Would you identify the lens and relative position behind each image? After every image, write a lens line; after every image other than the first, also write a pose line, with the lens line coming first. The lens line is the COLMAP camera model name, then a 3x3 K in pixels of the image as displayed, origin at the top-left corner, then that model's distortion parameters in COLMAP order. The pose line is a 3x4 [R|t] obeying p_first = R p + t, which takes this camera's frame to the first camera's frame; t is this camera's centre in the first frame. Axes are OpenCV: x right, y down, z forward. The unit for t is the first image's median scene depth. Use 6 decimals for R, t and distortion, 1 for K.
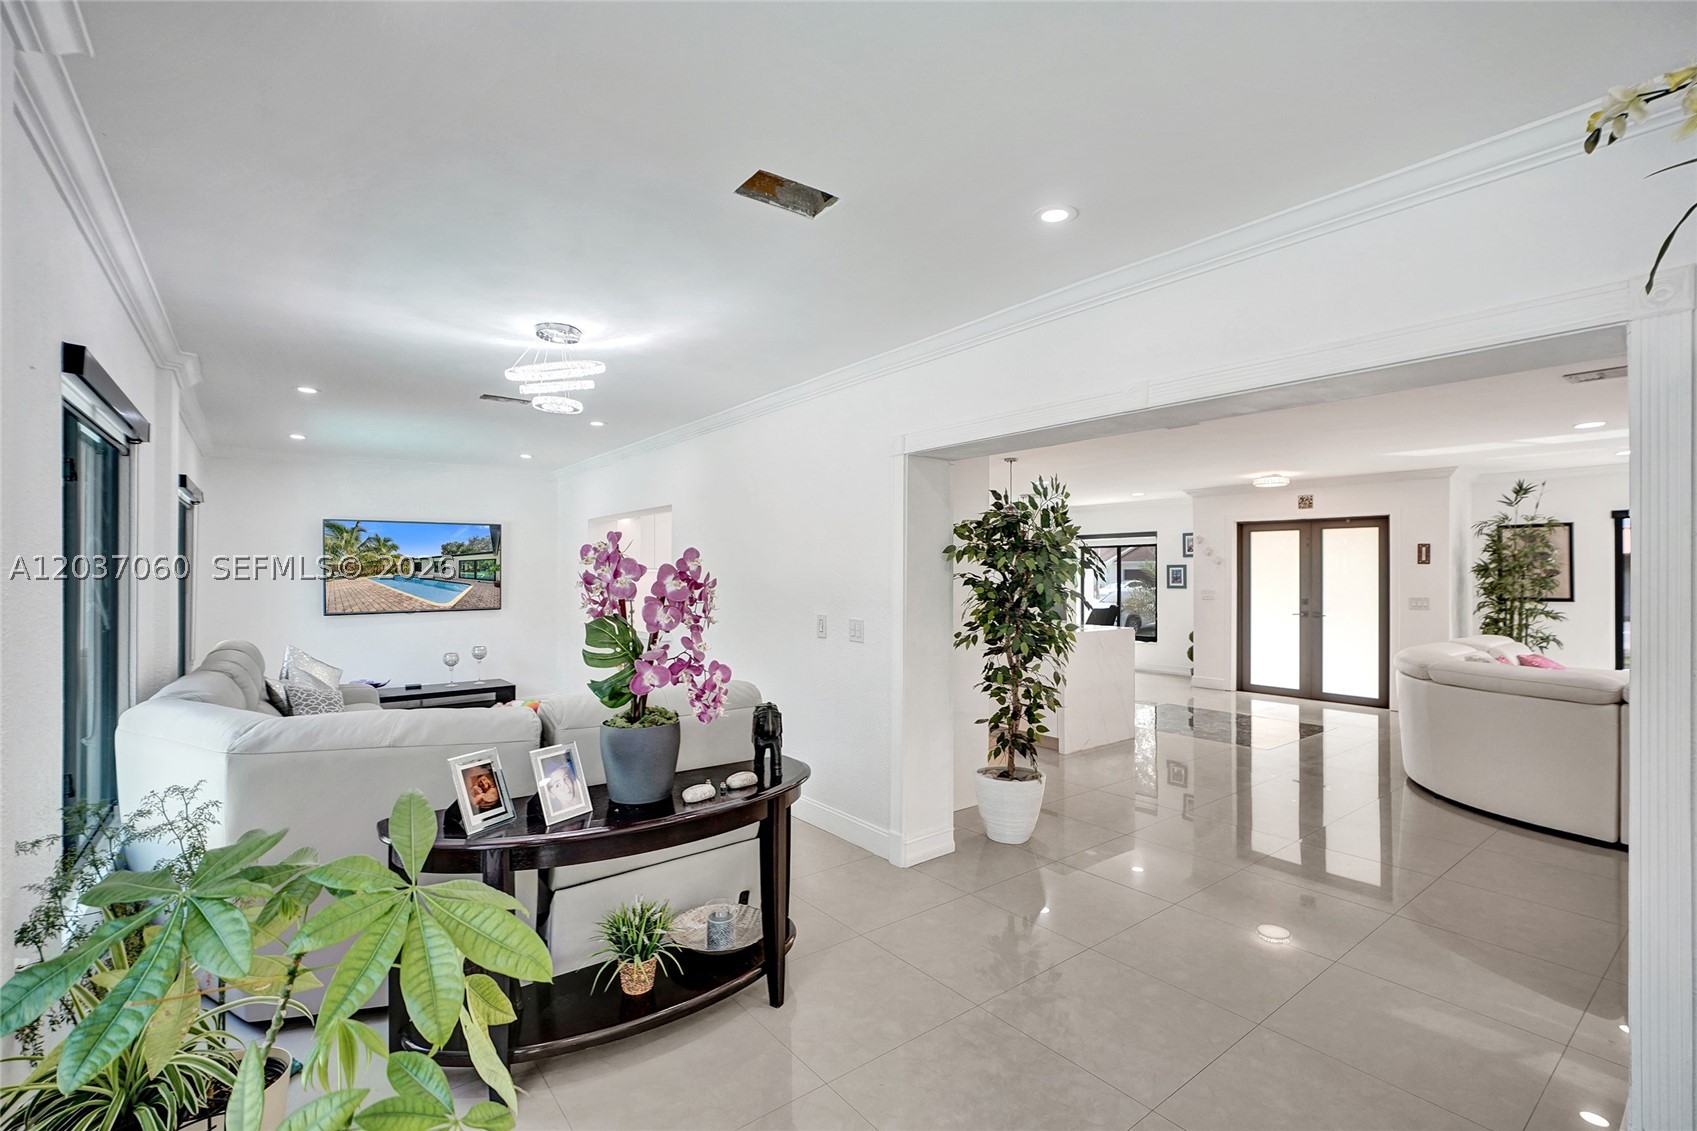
lens RADIAL K [[761.0, 0, 848.5], [0, 761.0, 567.9], [0, 0, 1]] dist [-0.002964, 0.000099]
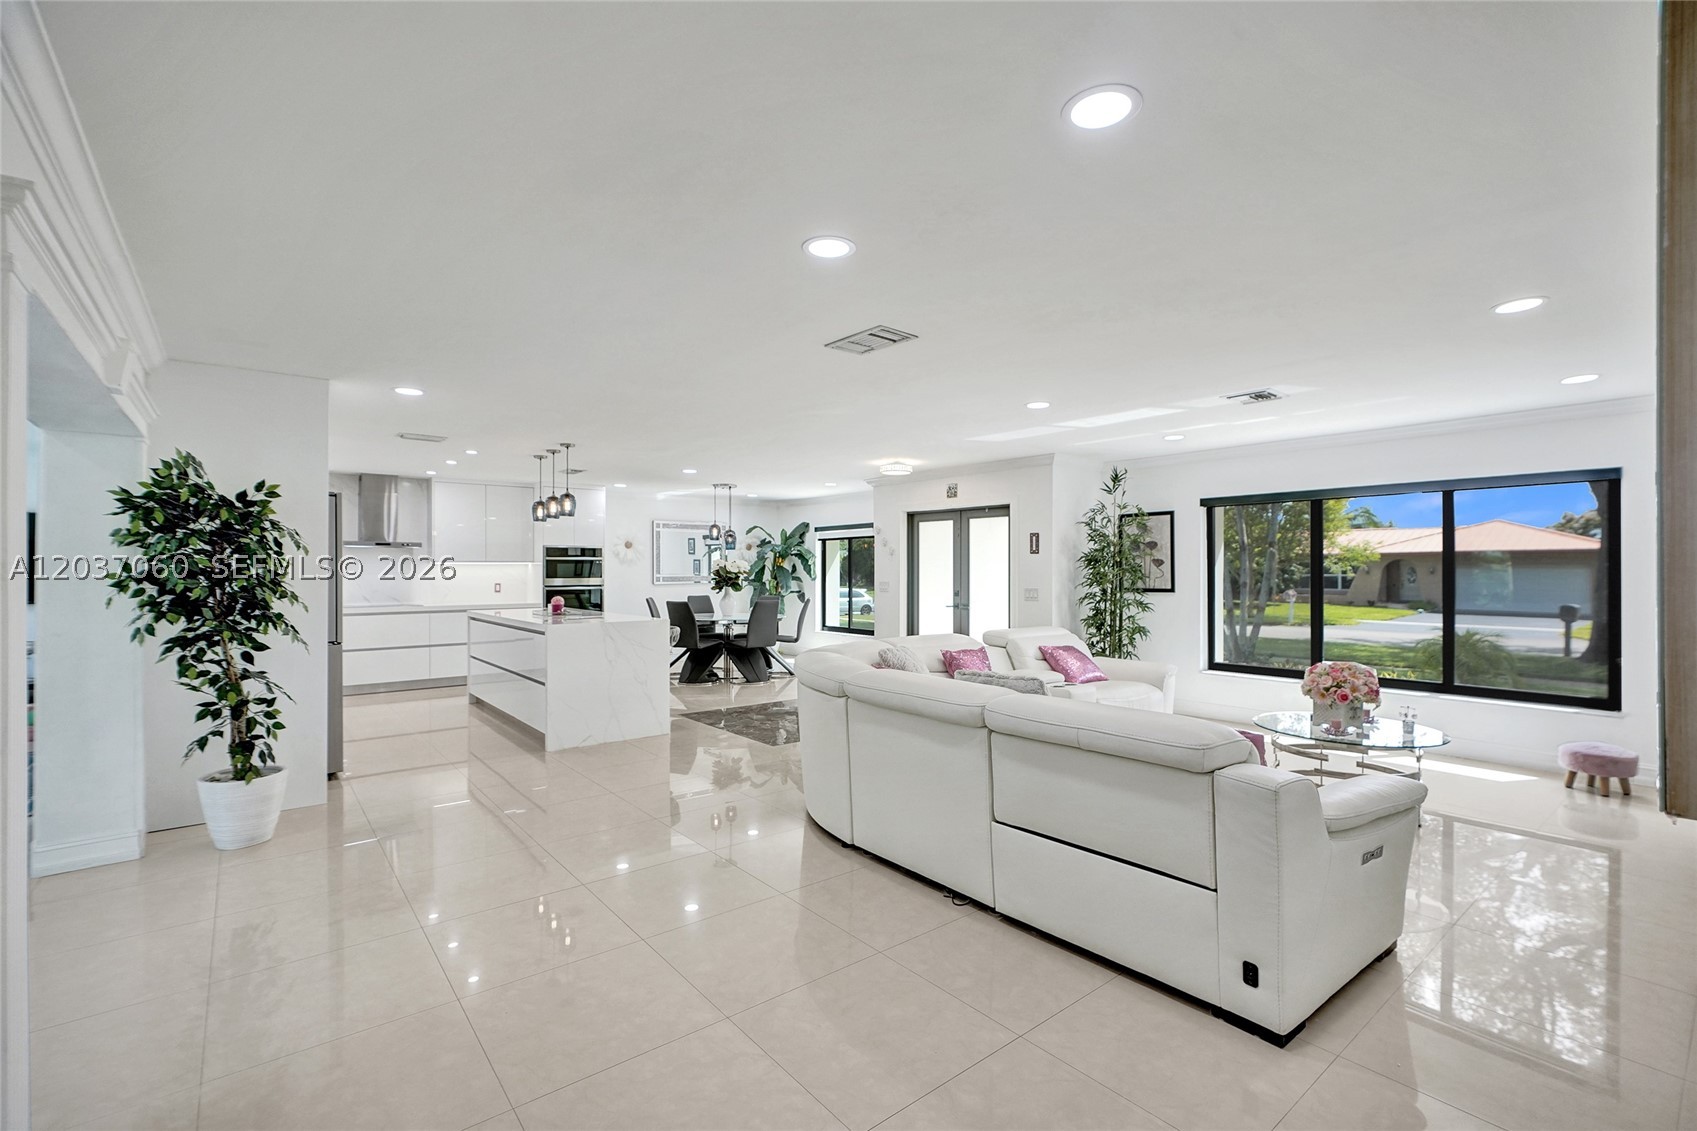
lens RADIAL K [[761.0, 0, 848.5], [0, 761.0, 567.9], [0, 0, 1]] dist [-0.002964, 0.000099]
pose [[0.999762, -0.001701, 0.021737, 0.440317], [0.001623, 0.999992, 0.003632, 0.008079], [-0.021743, -0.003596, 0.999757, 0.028918]]
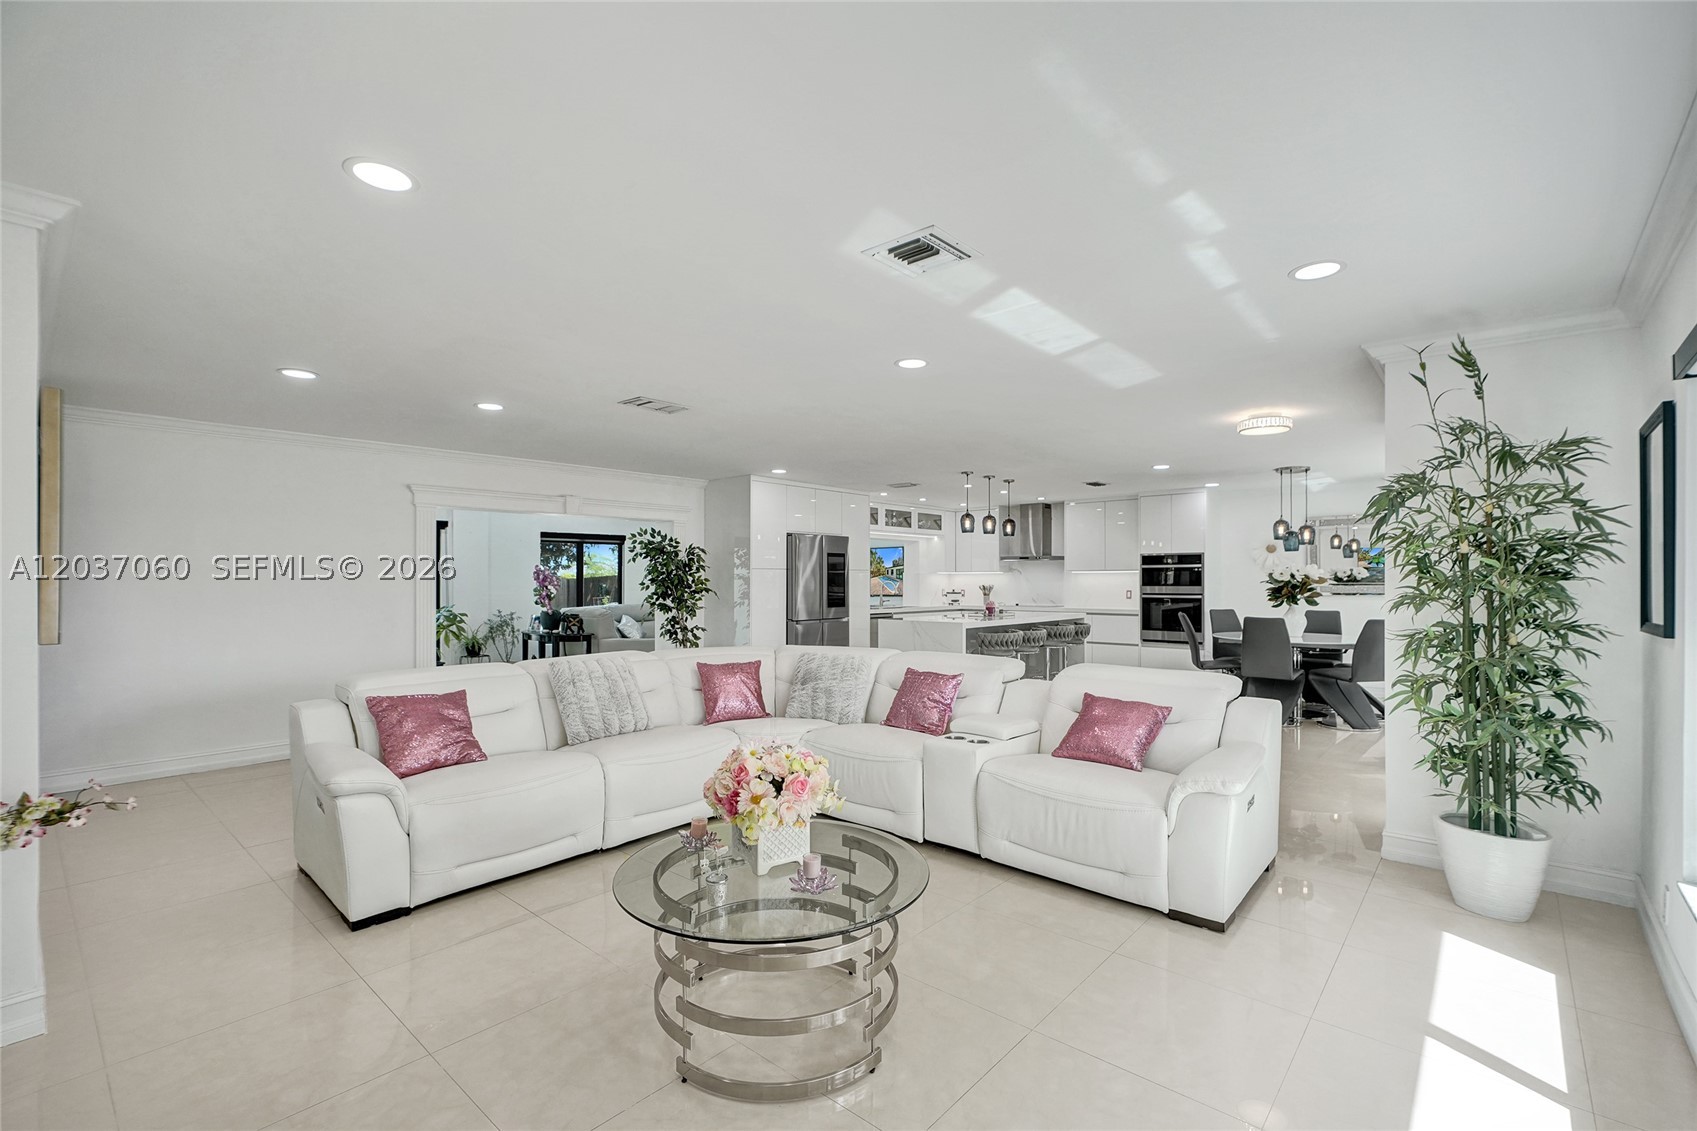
lens RADIAL K [[751.7, 0, 846.7], [0, 751.7, 573.5], [0, 0, 1]] dist [-0.007451, 0.000497]
pose [[0.193411, -0.007807, -0.981087, 1.021613], [0.008282, 0.999946, -0.006325, 0.011422], [0.981083, -0.006902, 0.193465, 0.488961]]
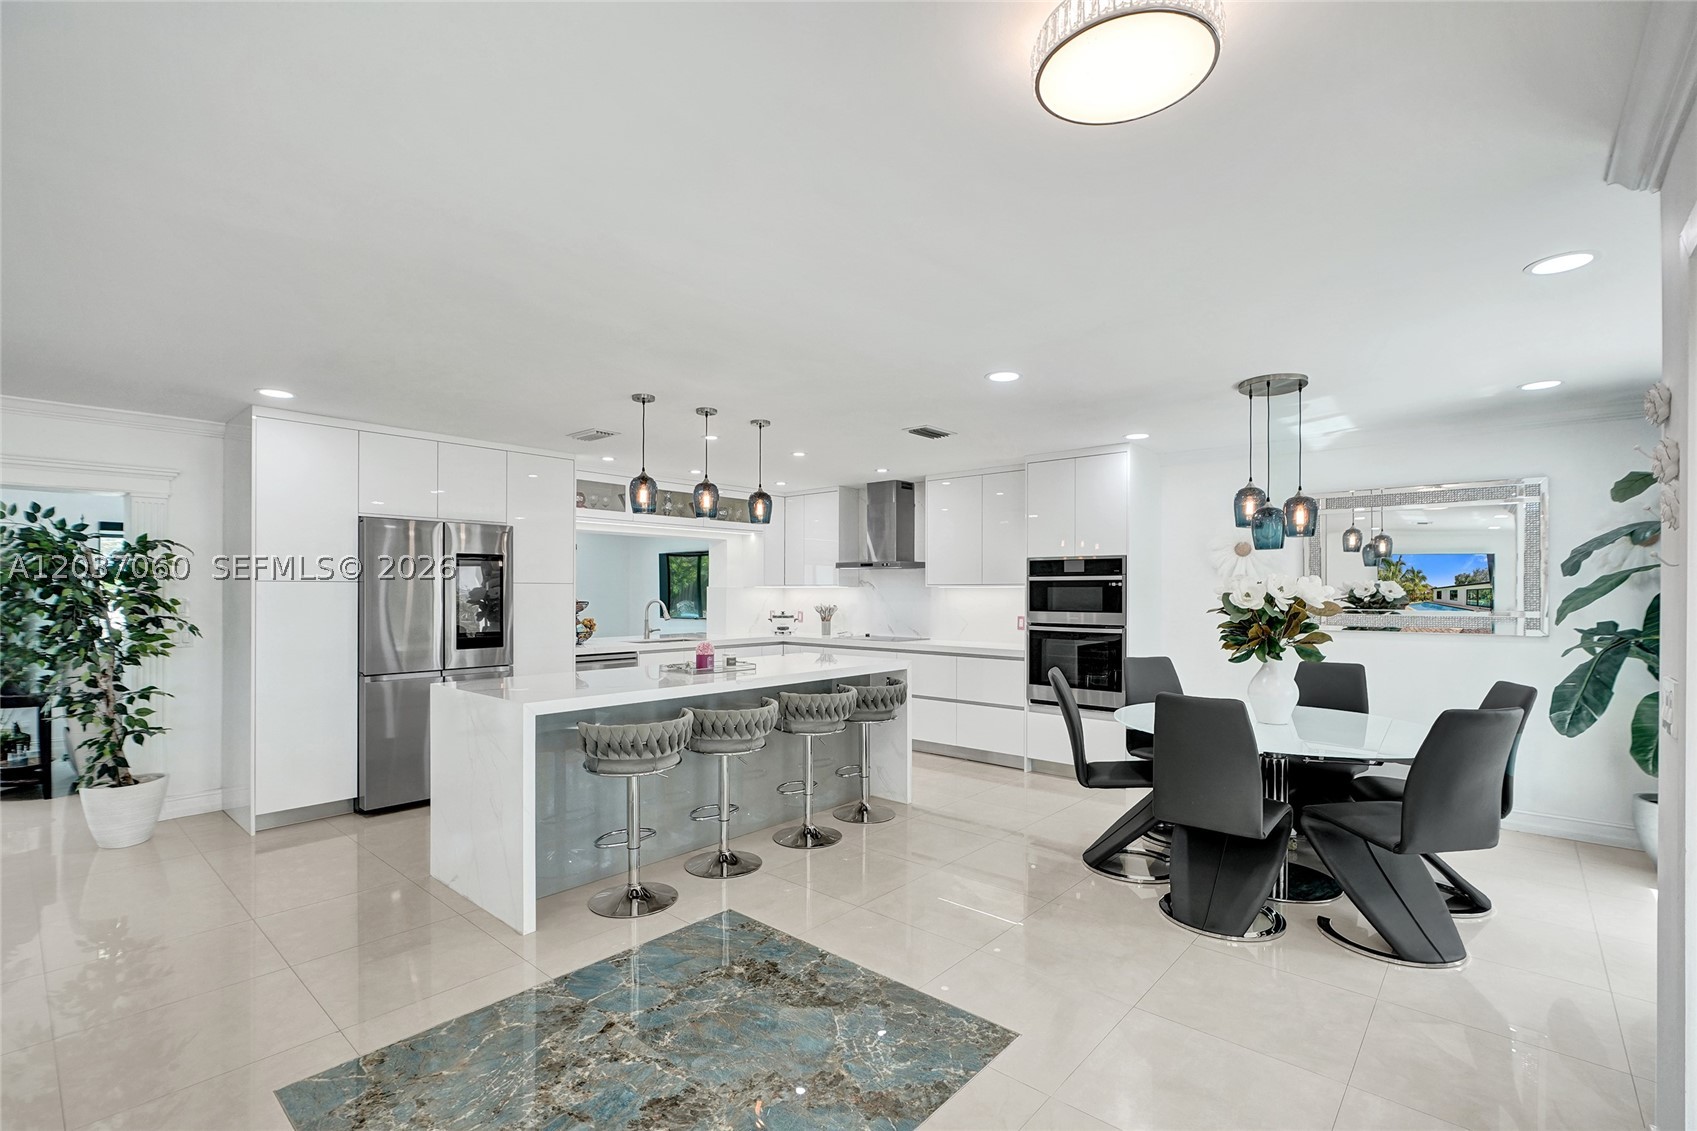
lens RADIAL K [[755.7, 0, 838.4], [0, 755.7, 589.6], [0, 0, 1]] dist [-0.010690, -0.000069]
pose [[0.182971, -0.000856, -0.983118, 0.653876], [0.005068, 0.999987, 0.000072, 0.006358], [0.983105, -0.004995, 0.182973, 0.835757]]
